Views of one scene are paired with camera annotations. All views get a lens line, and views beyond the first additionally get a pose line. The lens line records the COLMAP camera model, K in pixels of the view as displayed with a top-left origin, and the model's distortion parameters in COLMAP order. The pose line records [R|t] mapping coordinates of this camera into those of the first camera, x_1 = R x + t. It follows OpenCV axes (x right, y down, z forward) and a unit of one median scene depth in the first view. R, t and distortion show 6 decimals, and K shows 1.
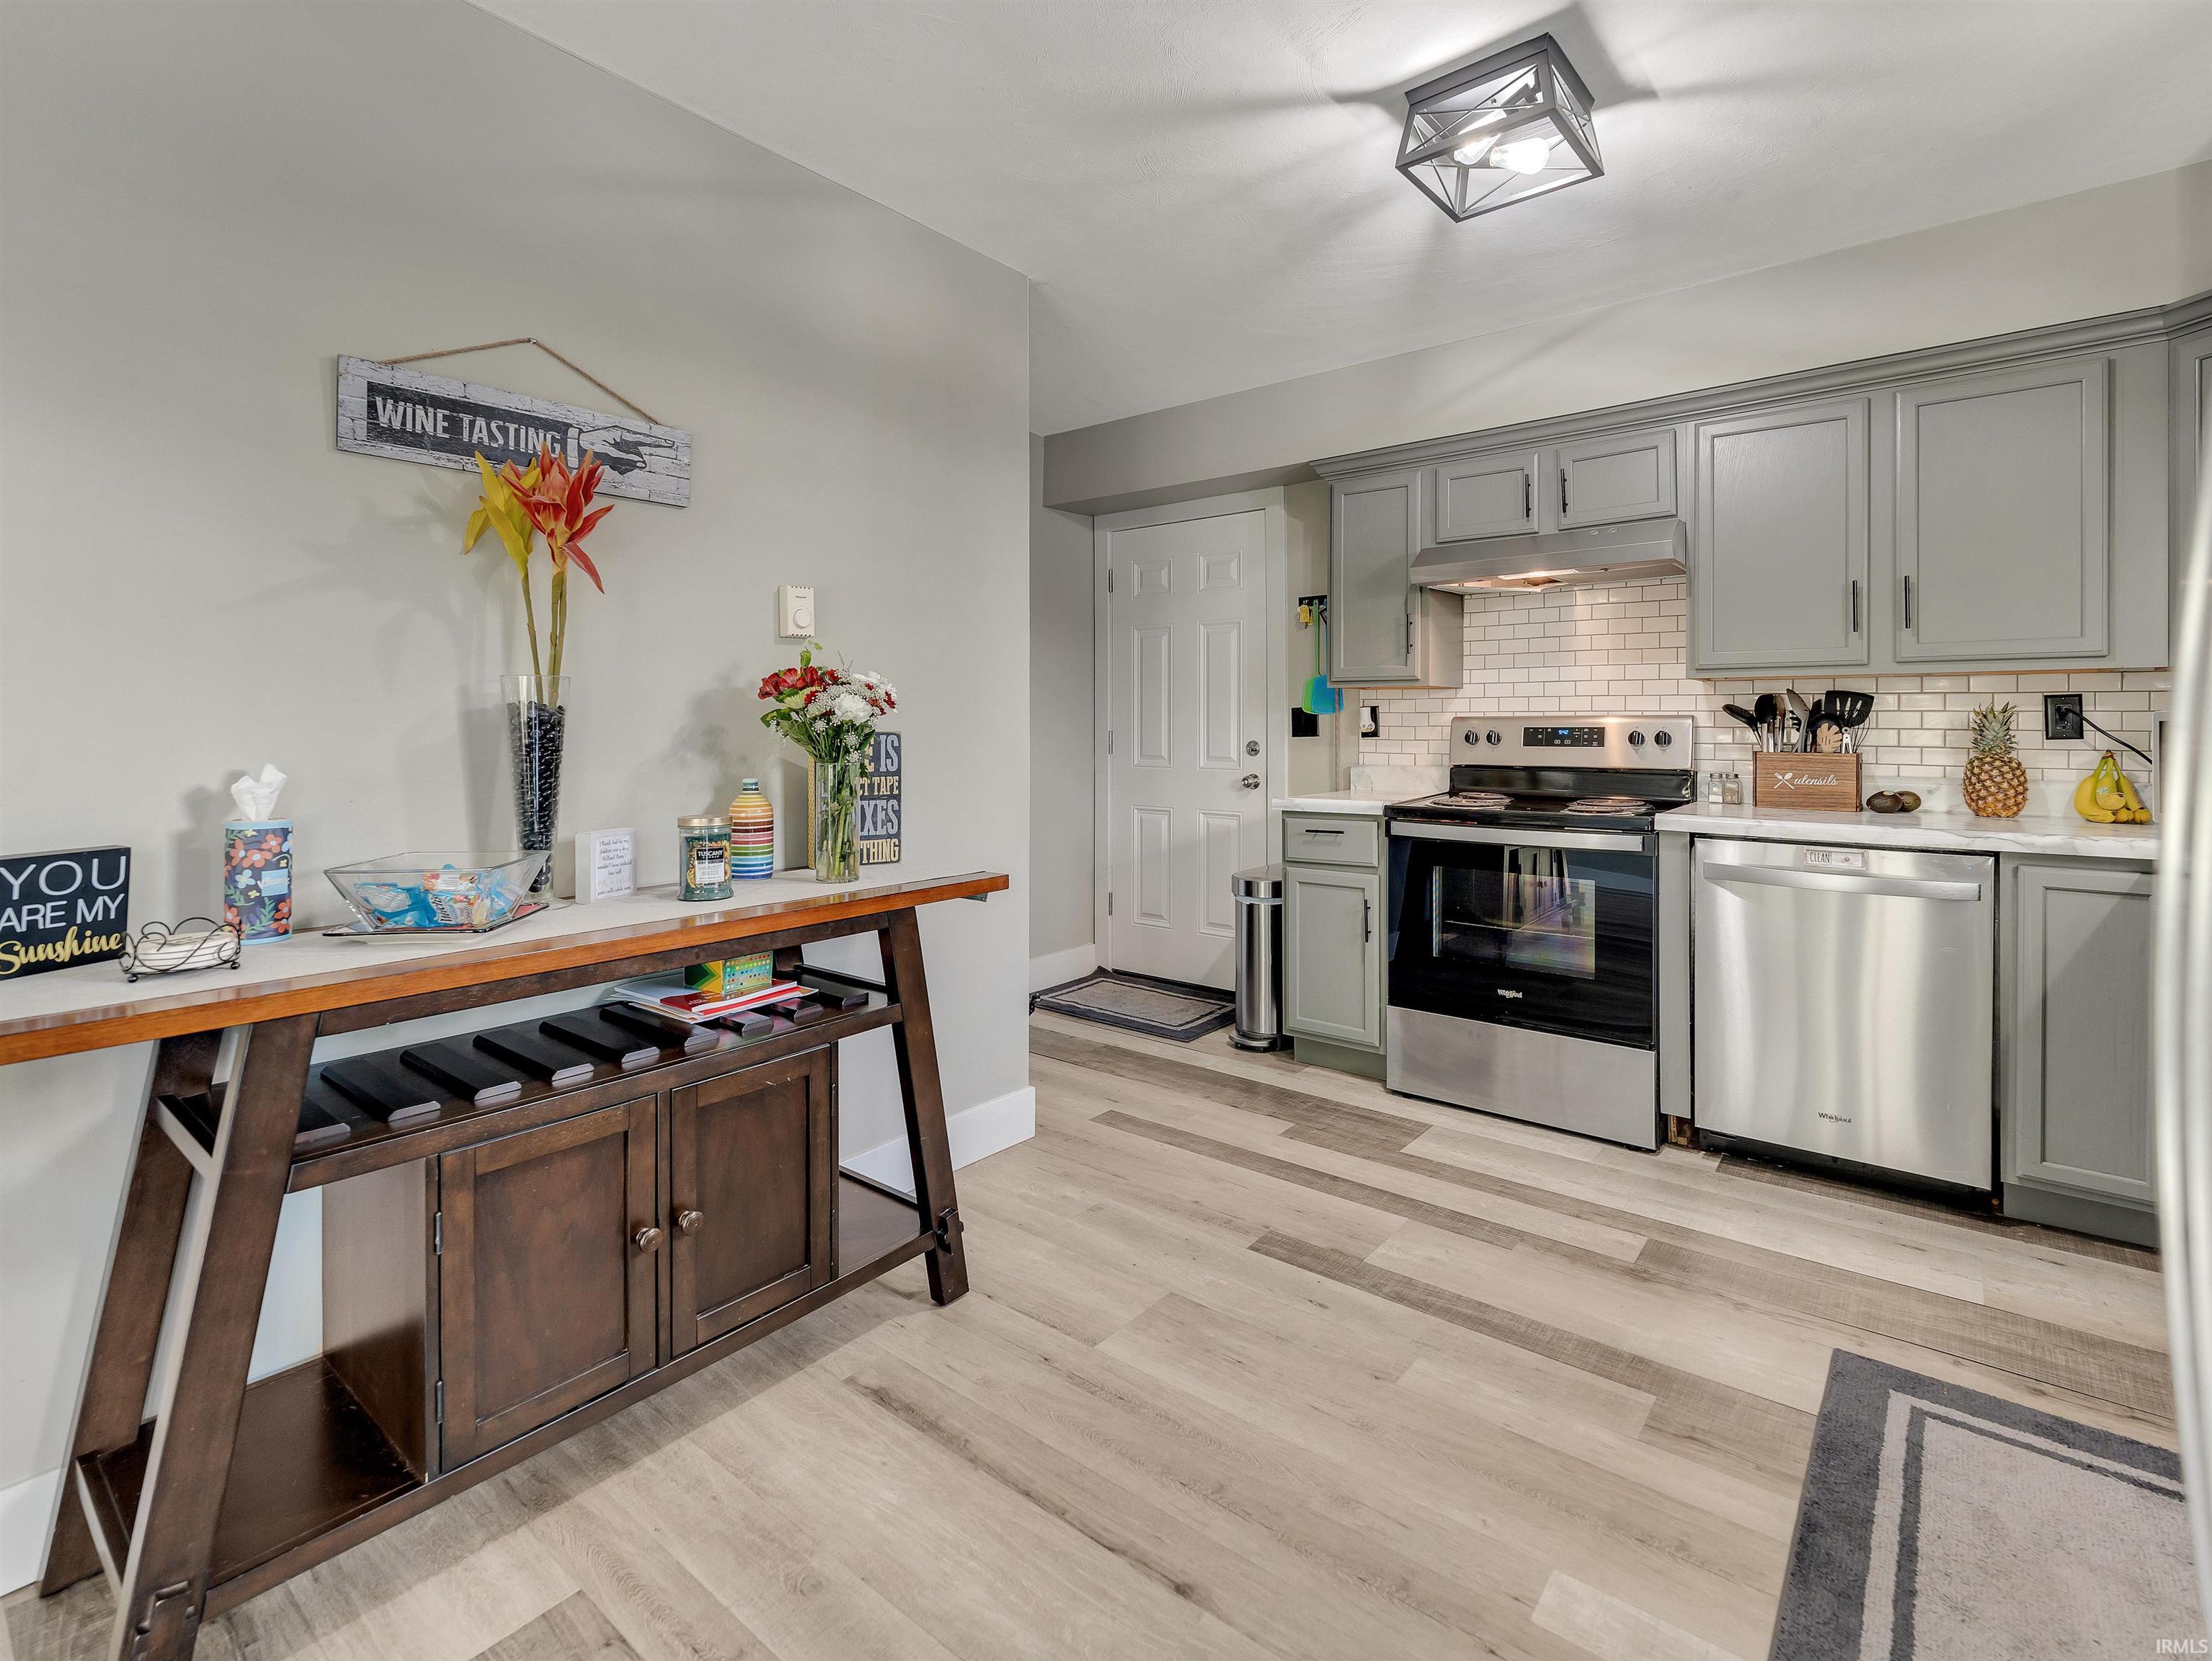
lens RADIAL K [[1051.1, 0, 1087.9], [0, 1051.1, 721.6], [0, 0, 1]] dist [-0.001096, -0.002246]
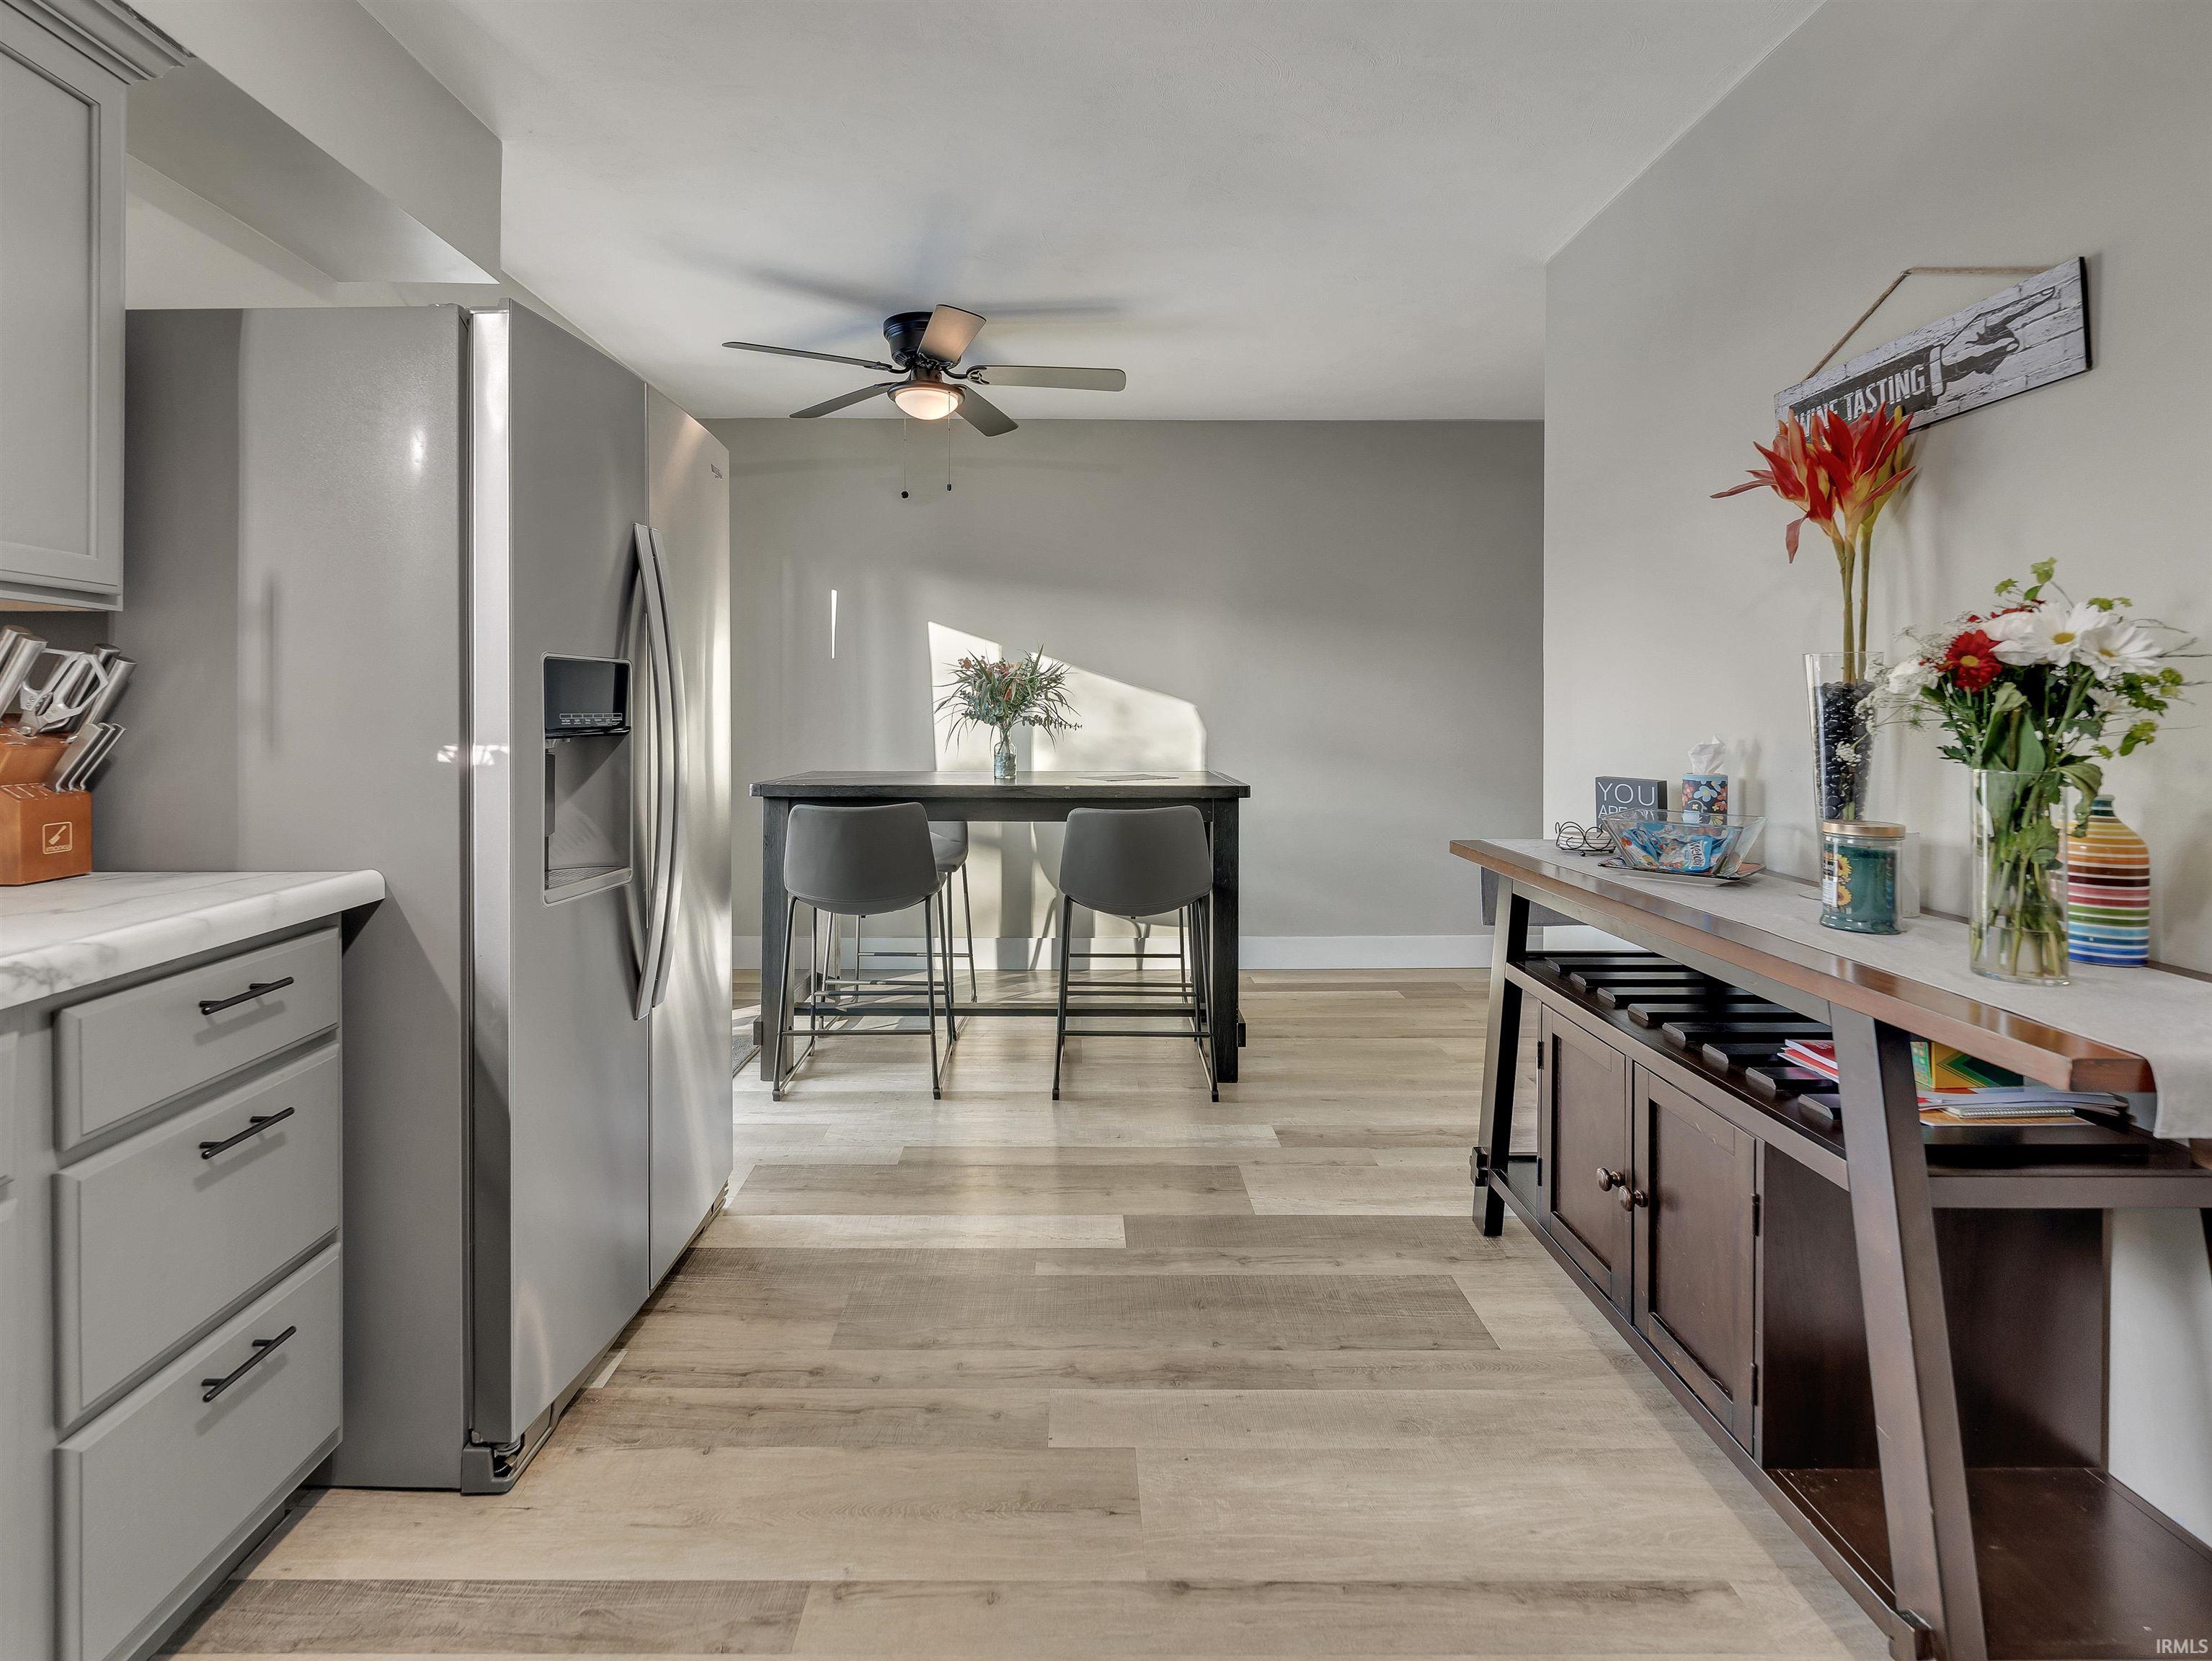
lens RADIAL K [[1051.1, 0, 1091.5], [0, 1051.1, 710.4], [0, 0, 1]] dist [-0.001096, -0.002246]
pose [[-0.760332, 0.001985, -0.649531, 0.656187], [0.000303, 0.999996, 0.002702, 0.005899], [0.649534, 0.001857, -0.760330, 1.406524]]
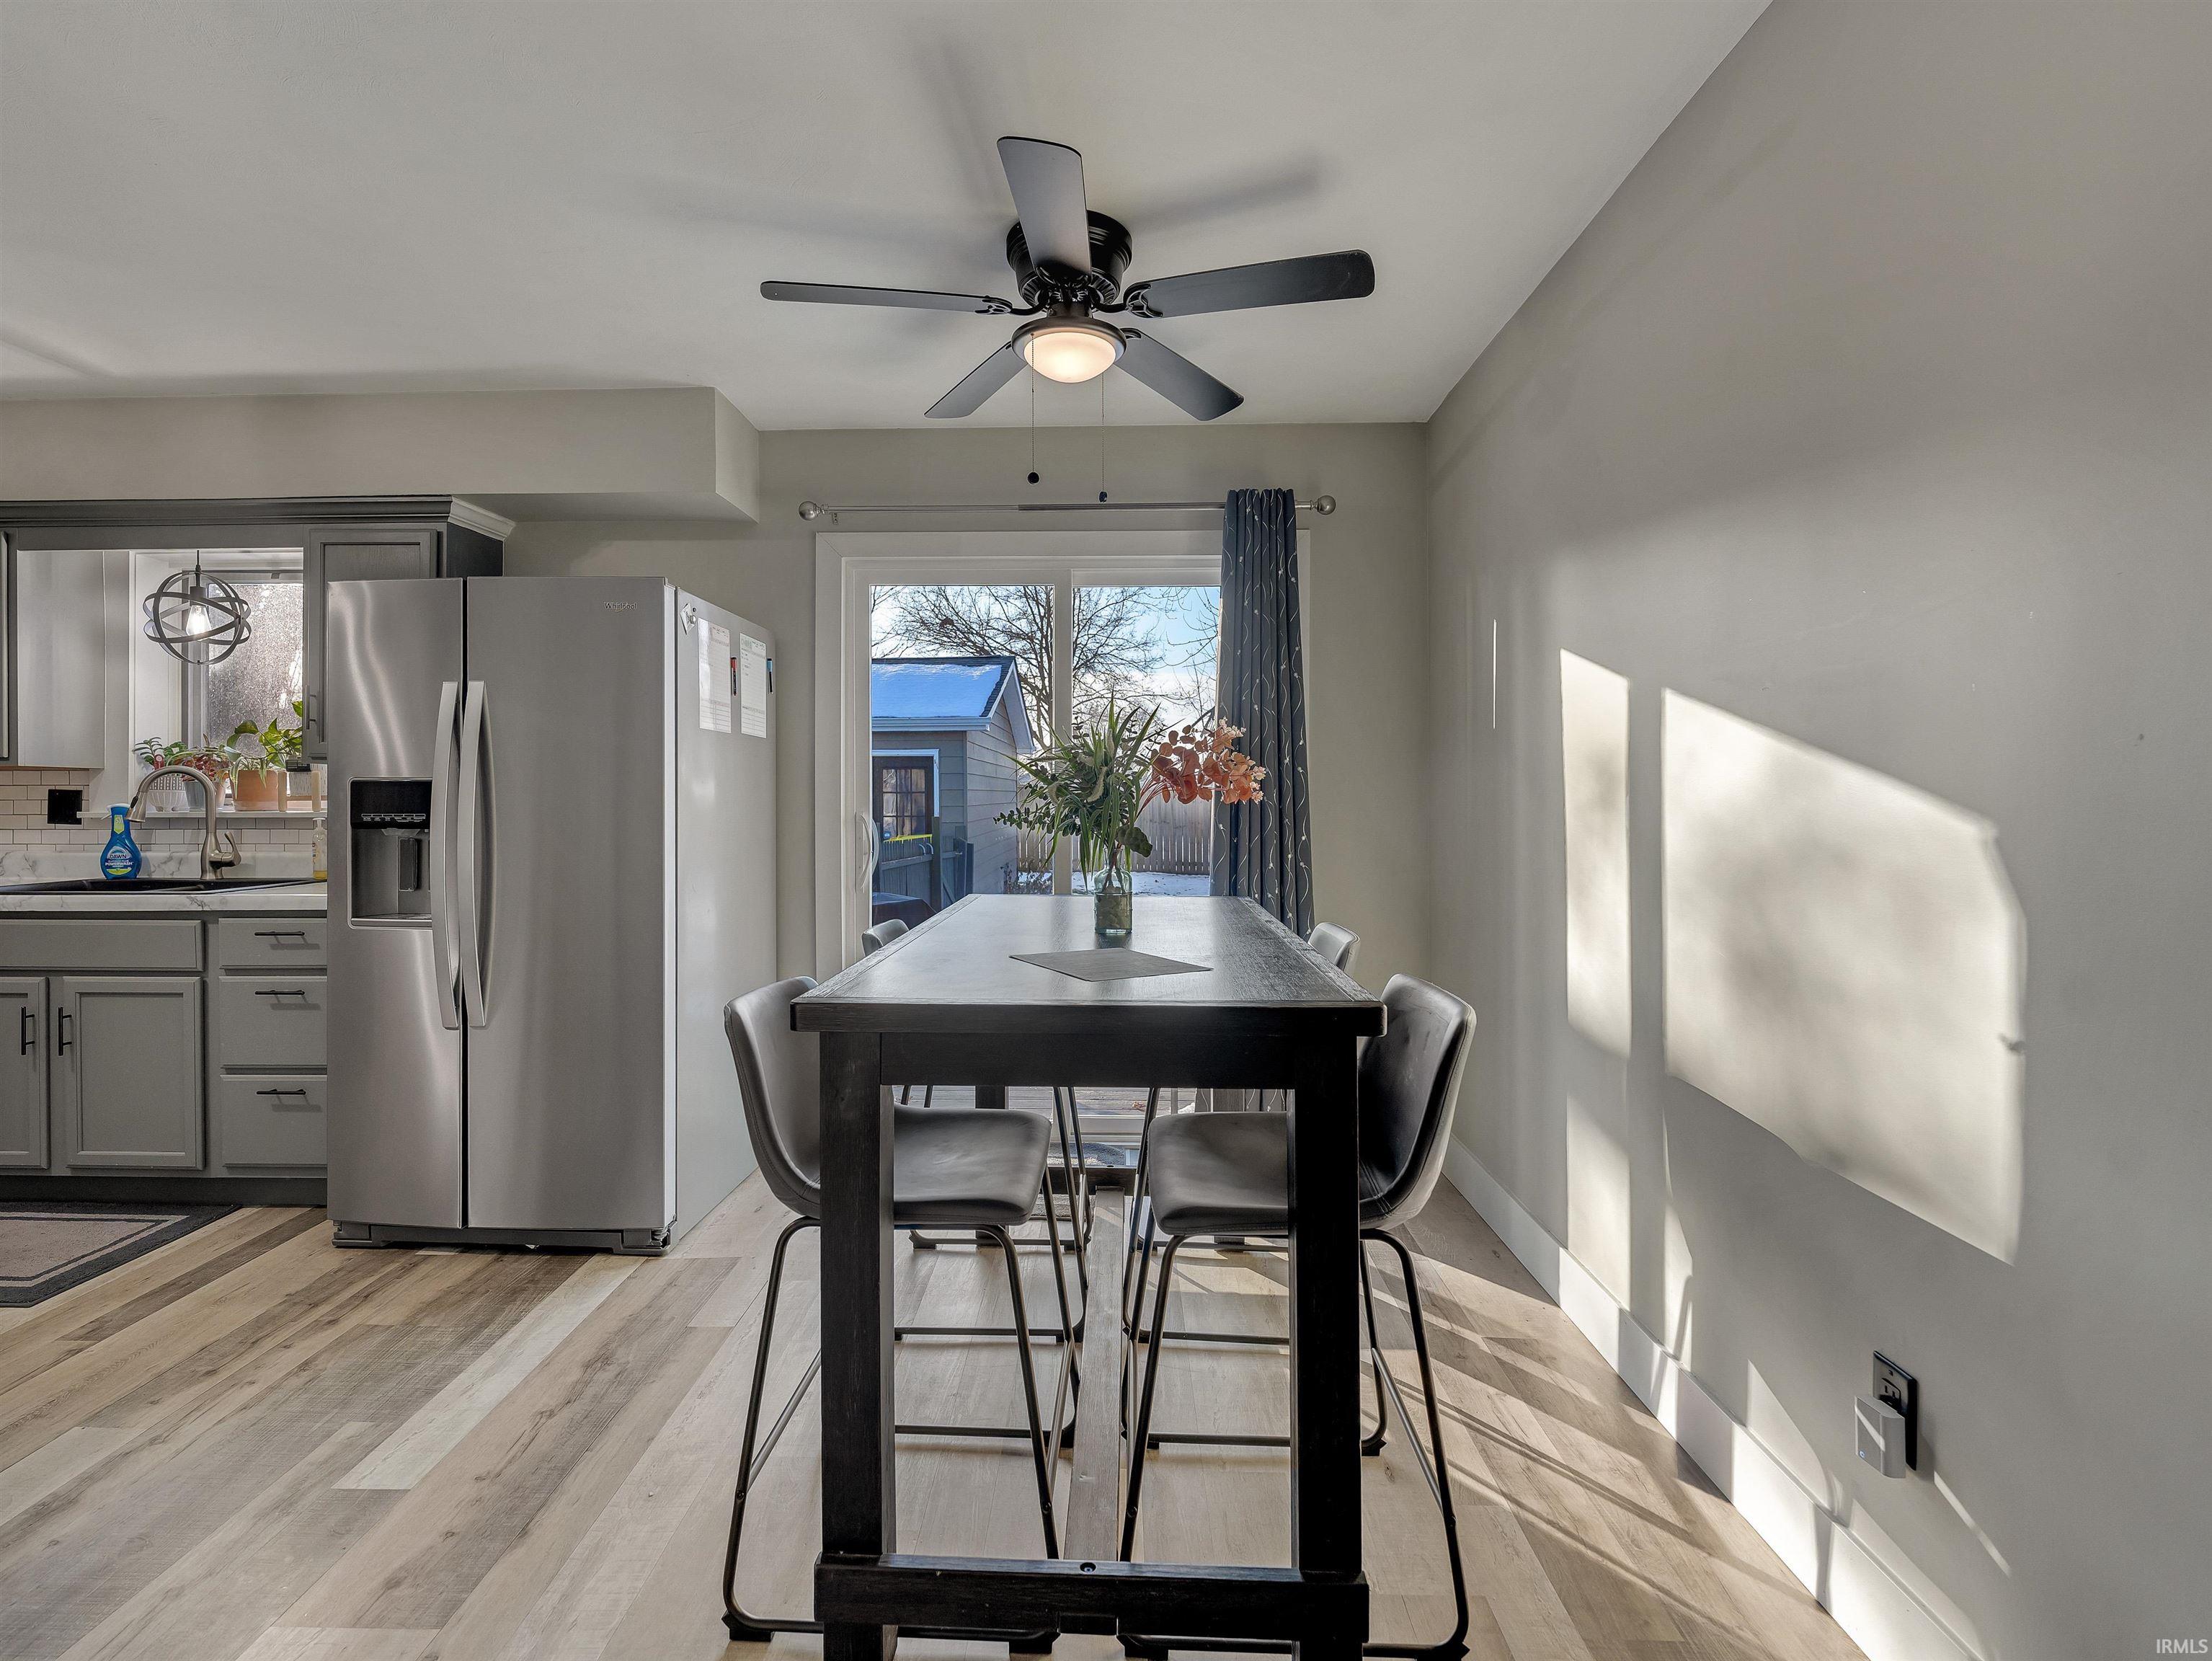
lens RADIAL K [[1051.1, 0, 1091.2], [0, 1051.1, 830.0], [0, 0, 1]] dist [-0.001096, -0.002246]
pose [[-0.615781, -0.017585, 0.787721, -1.528440], [-0.001340, 0.999773, 0.021271, 0.001797], [-0.787916, 0.012043, -0.615665, 0.464475]]
